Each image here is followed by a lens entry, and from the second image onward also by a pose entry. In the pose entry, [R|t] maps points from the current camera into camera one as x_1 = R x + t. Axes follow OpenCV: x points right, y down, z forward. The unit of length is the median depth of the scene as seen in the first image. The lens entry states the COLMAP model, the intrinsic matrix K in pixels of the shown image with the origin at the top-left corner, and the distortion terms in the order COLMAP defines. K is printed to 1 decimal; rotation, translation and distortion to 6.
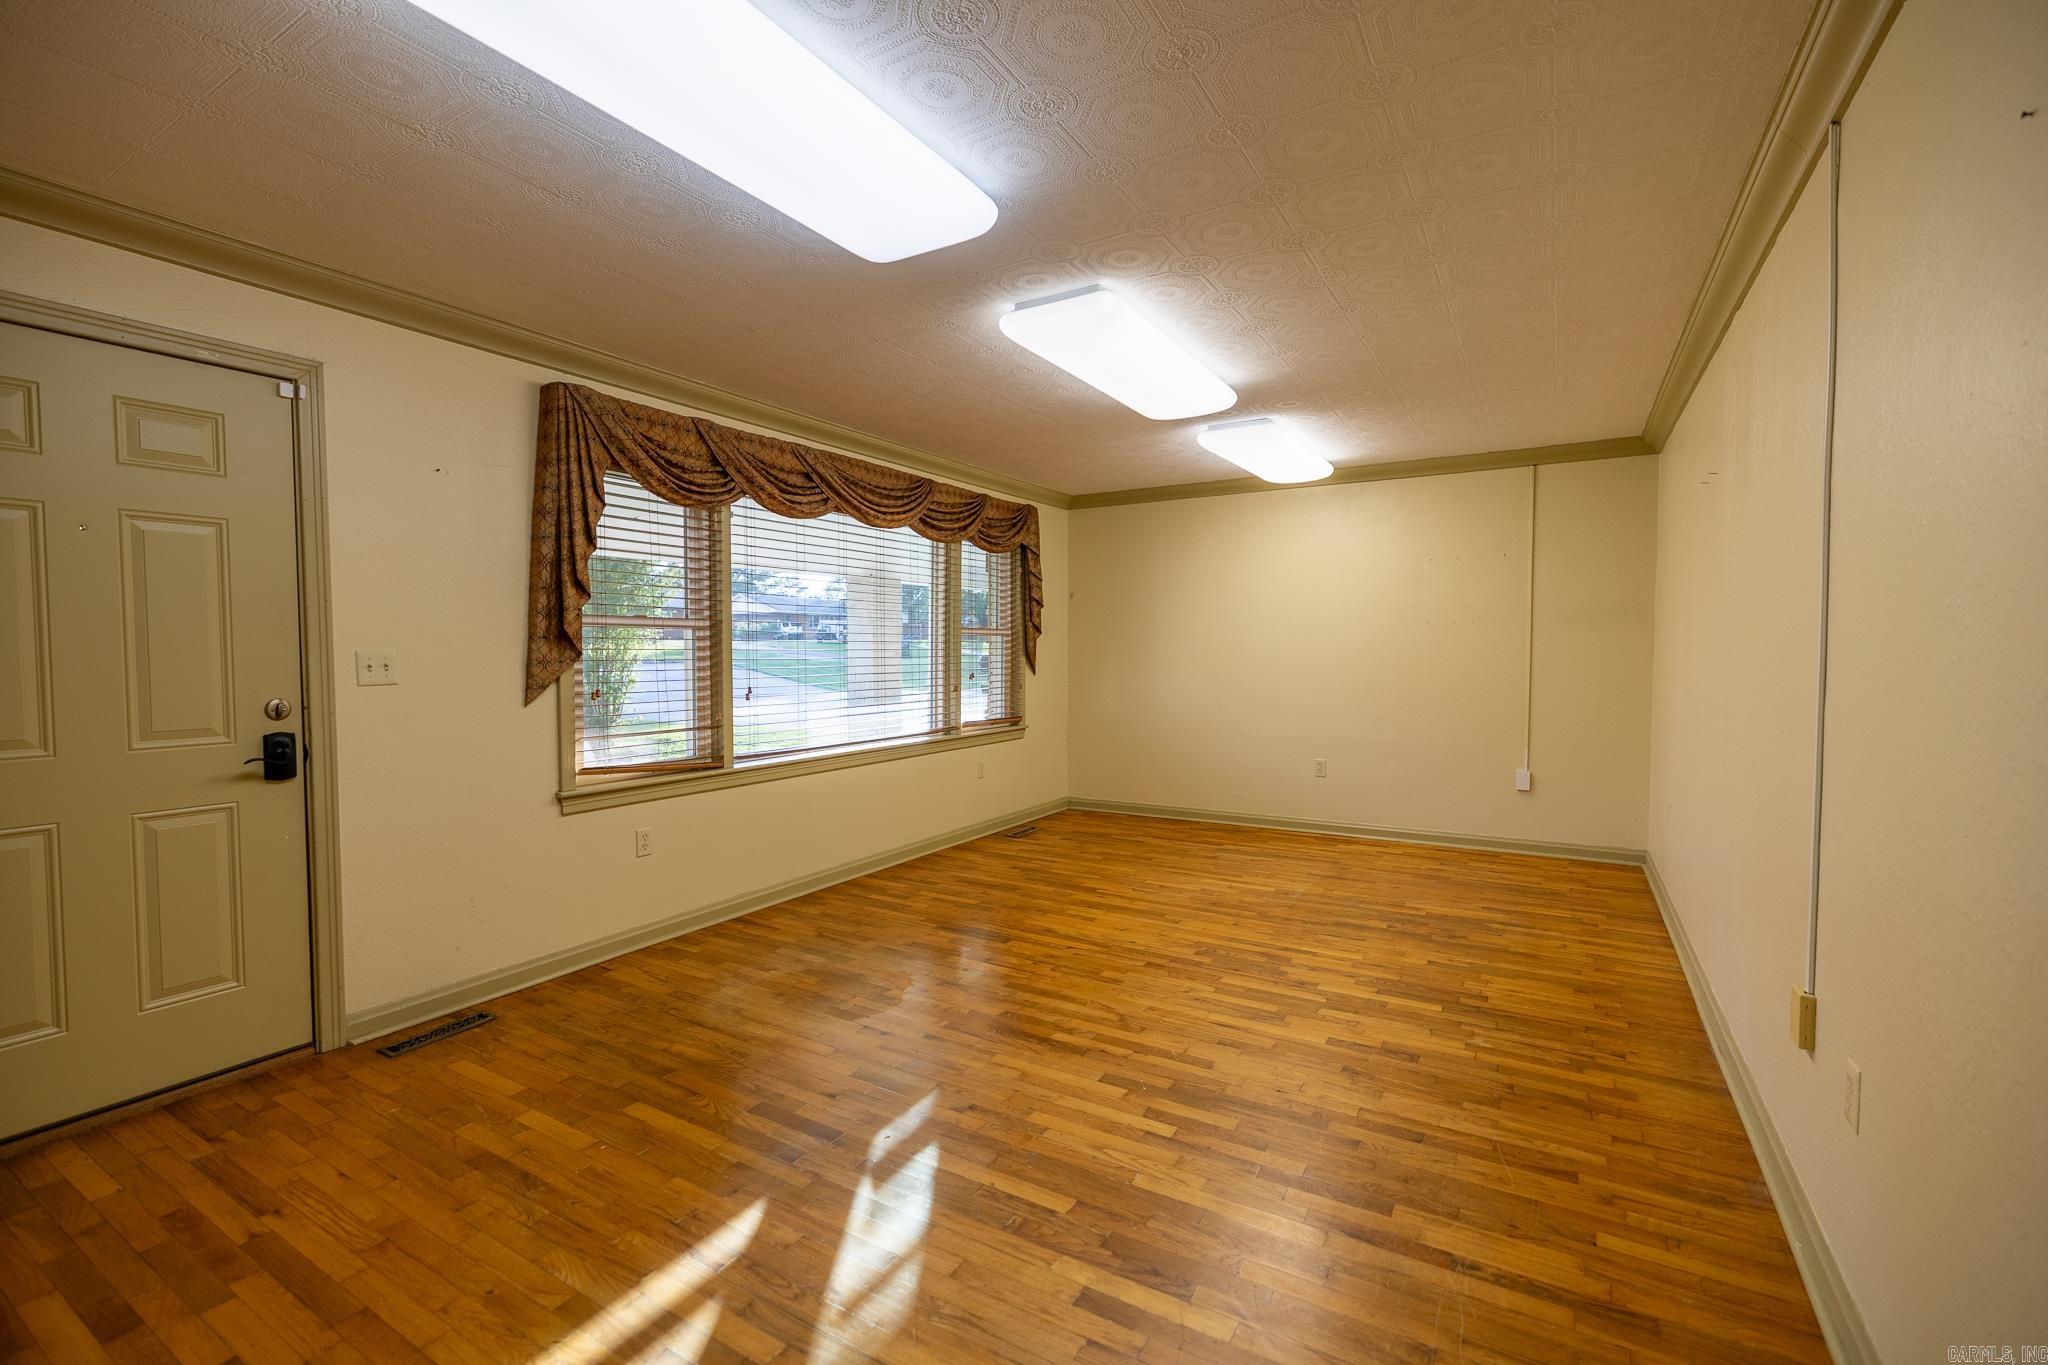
lens RADIAL K [[889.0, 0, 1021.1], [0, 889.0, 681.8], [0, 0, 1]] dist [0.003195, -0.000089]
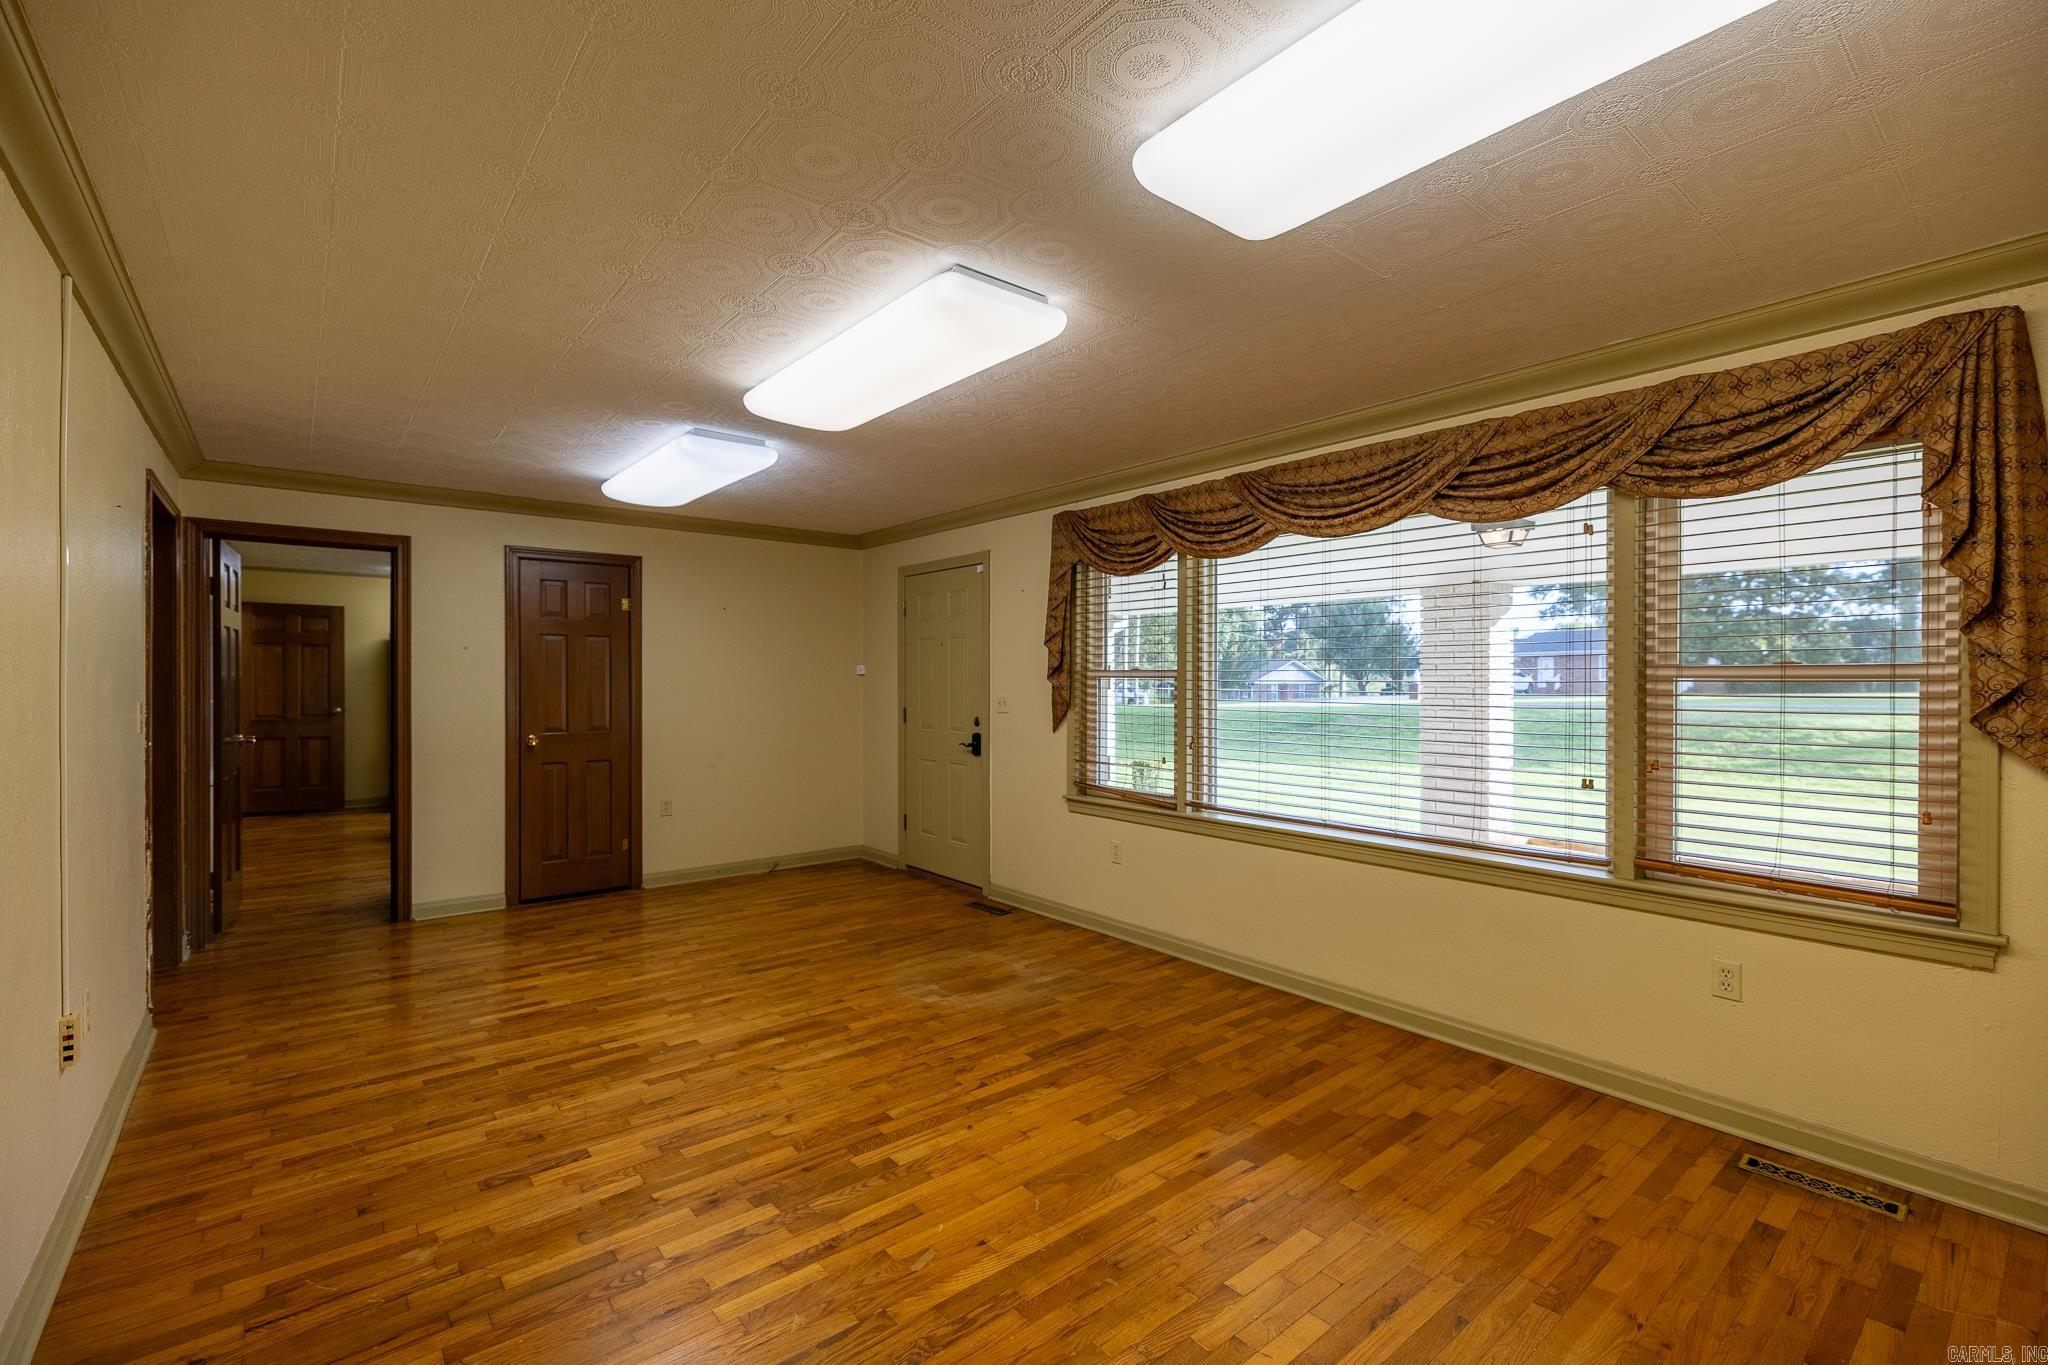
lens RADIAL K [[889.0, 0, 1021.1], [0, 889.0, 681.8], [0, 0, 1]] dist [0.003195, -0.000089]
pose [[-0.337219, 0.005645, -0.941409, 0.869799], [-0.035185, 0.999208, 0.018595, -0.082881], [0.940768, 0.039394, -0.336753, 1.421498]]
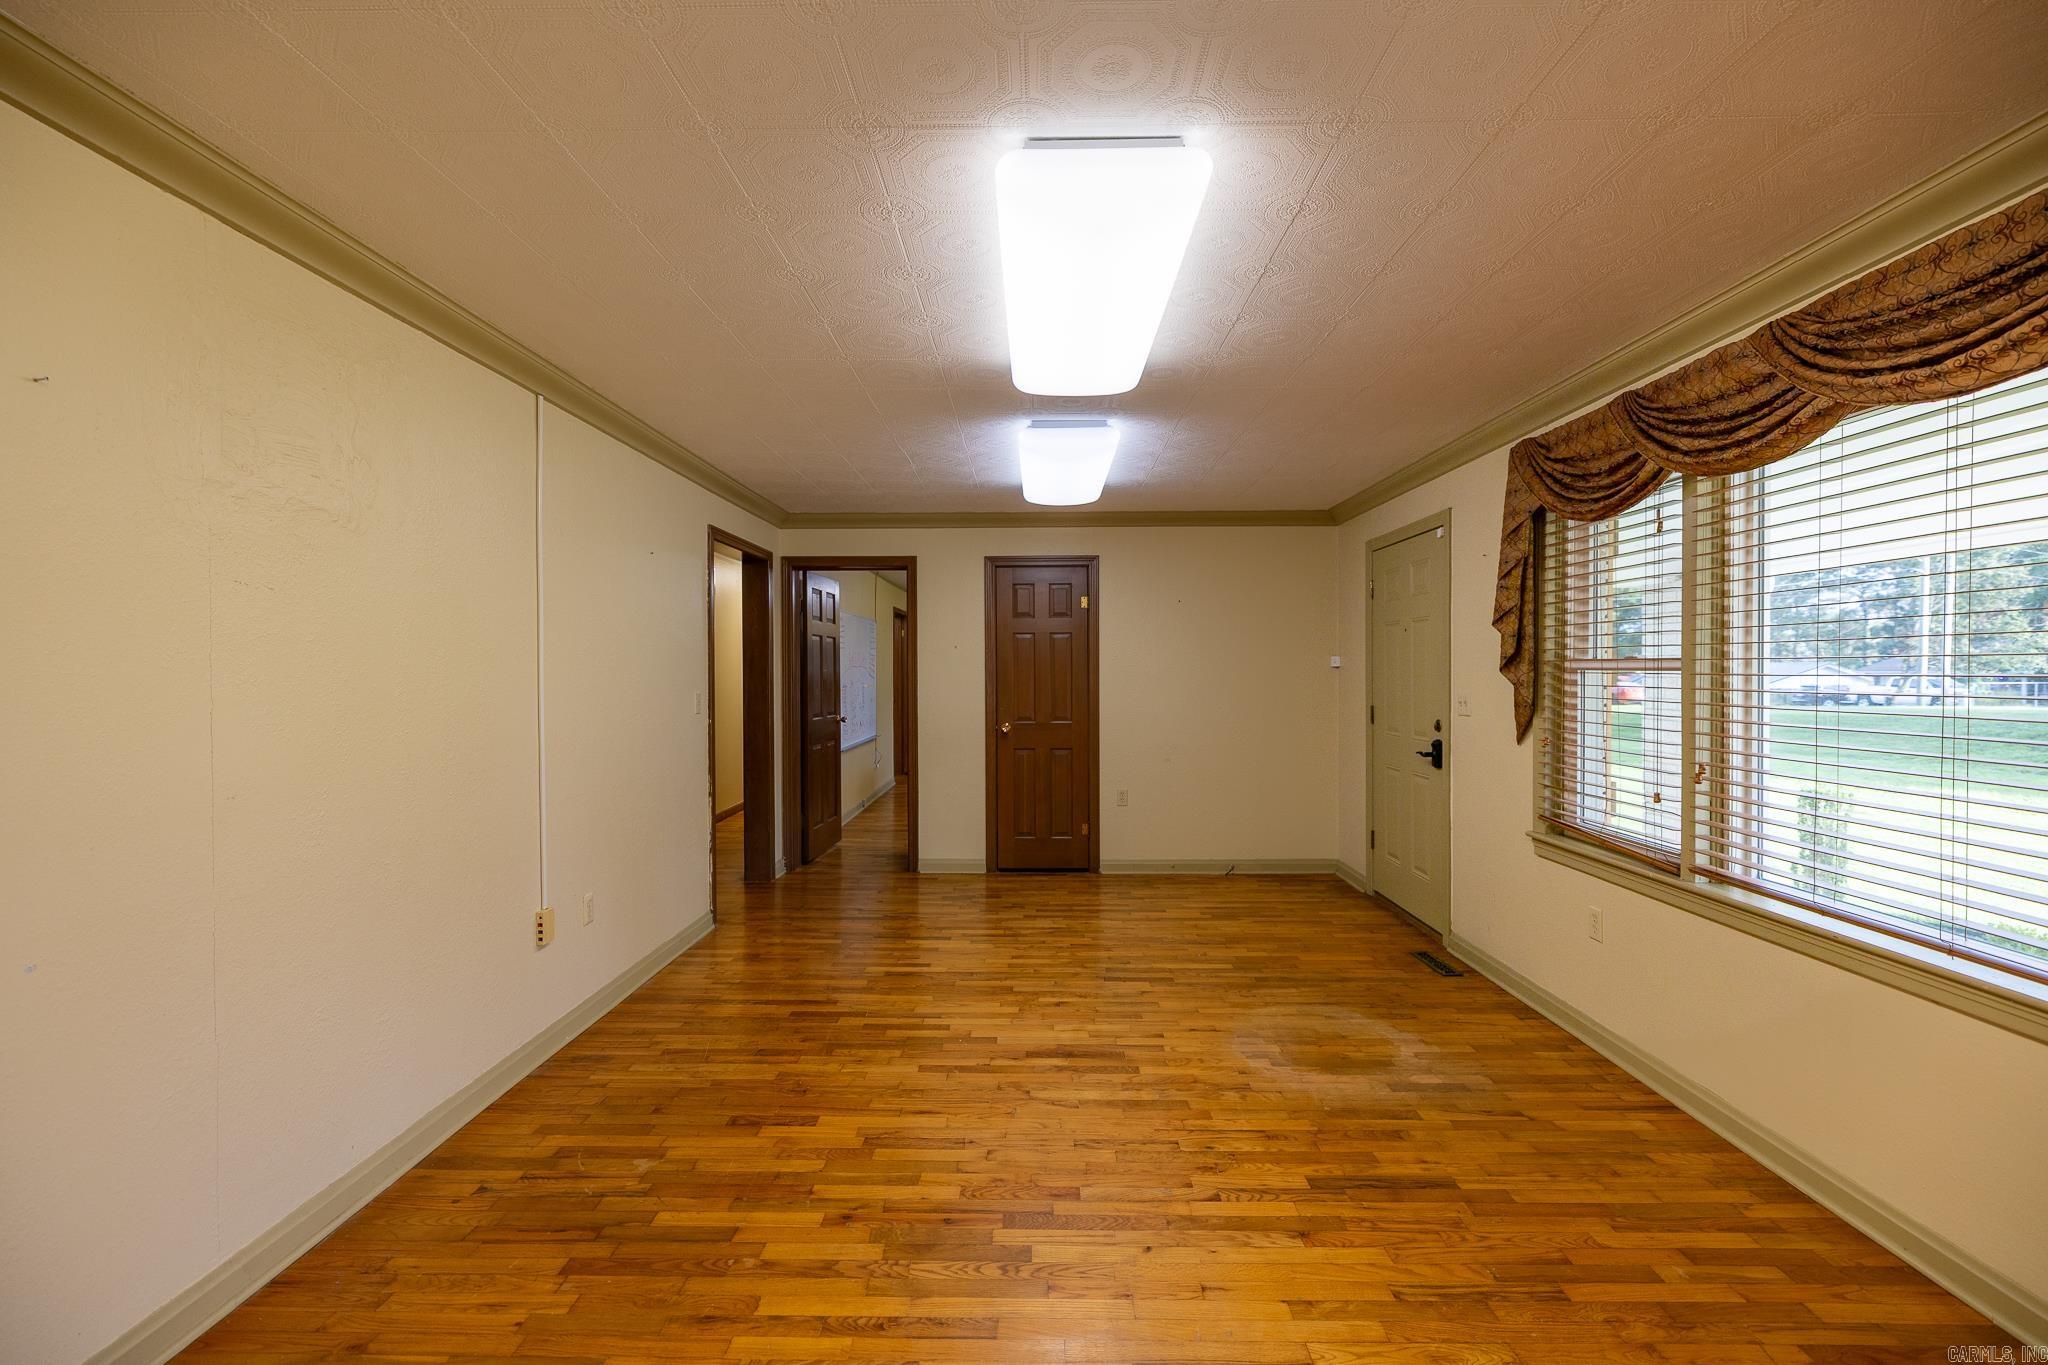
lens RADIAL K [[866.6, 0, 1022.2], [0, 866.6, 682.0], [0, 0, 1]] dist [0.004259, -0.000308]
pose [[-0.864909, 0.011643, -0.501793, 0.515822], [-0.013297, 0.998849, 0.046095, -0.090732], [0.501752, 0.046540, -0.863759, 1.586199]]
